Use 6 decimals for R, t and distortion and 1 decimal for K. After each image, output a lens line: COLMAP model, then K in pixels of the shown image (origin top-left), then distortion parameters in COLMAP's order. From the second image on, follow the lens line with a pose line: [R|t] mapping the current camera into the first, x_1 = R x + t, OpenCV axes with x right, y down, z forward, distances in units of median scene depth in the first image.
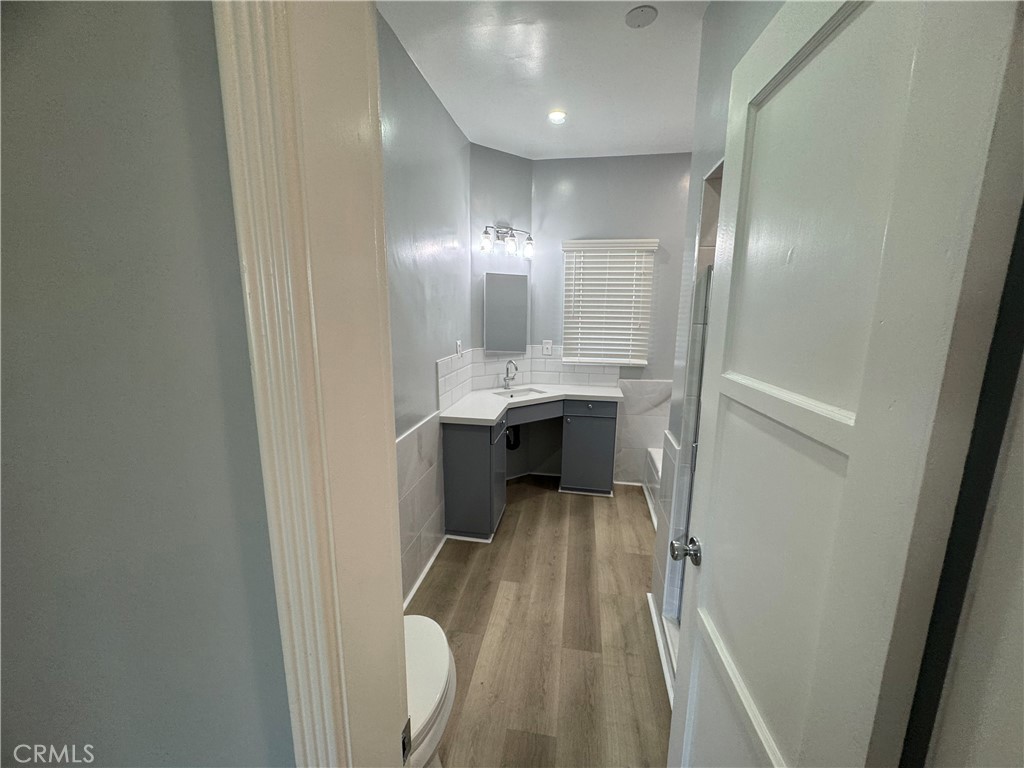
lens RADIAL K [[407.1, 0, 512.9], [0, 407.1, 382.4], [0, 0, 1]] dist [0.001597, 0.000077]
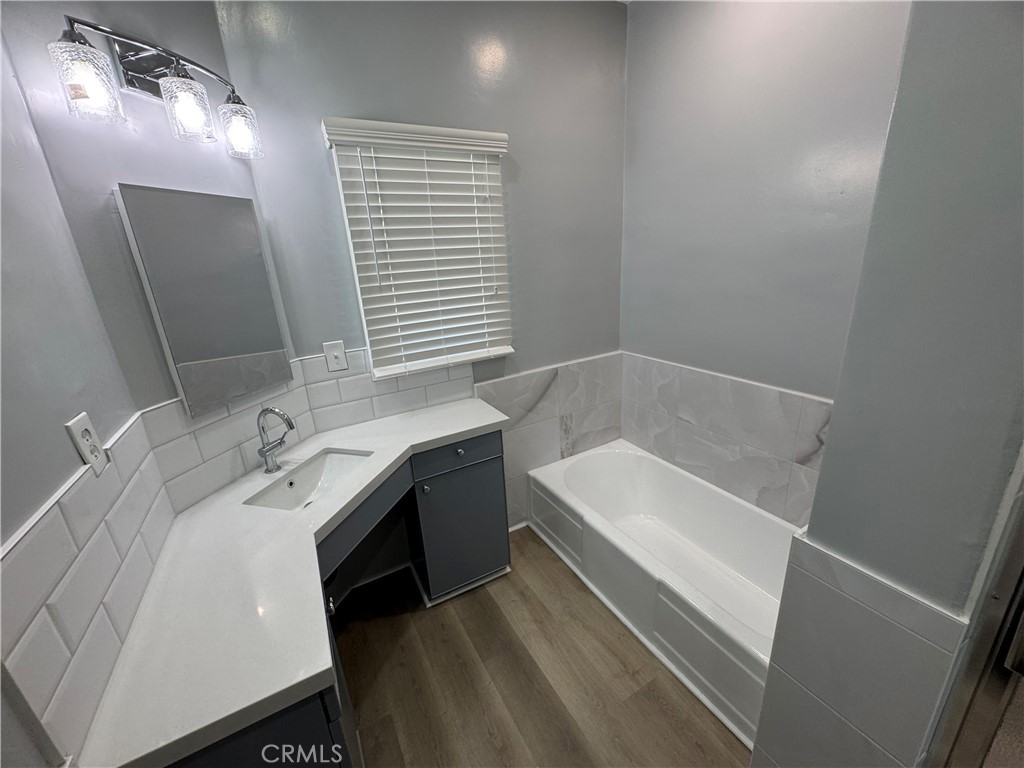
lens RADIAL K [[407.1, 0, 511.6], [0, 407.1, 385.0], [0, 0, 1]] dist [0.001597, 0.000077]
pose [[0.772252, -0.245446, 0.585990, -0.050567], [0.180417, 0.969110, 0.168154, -0.100678], [-0.609161, -0.024134, 0.792679, 0.506127]]
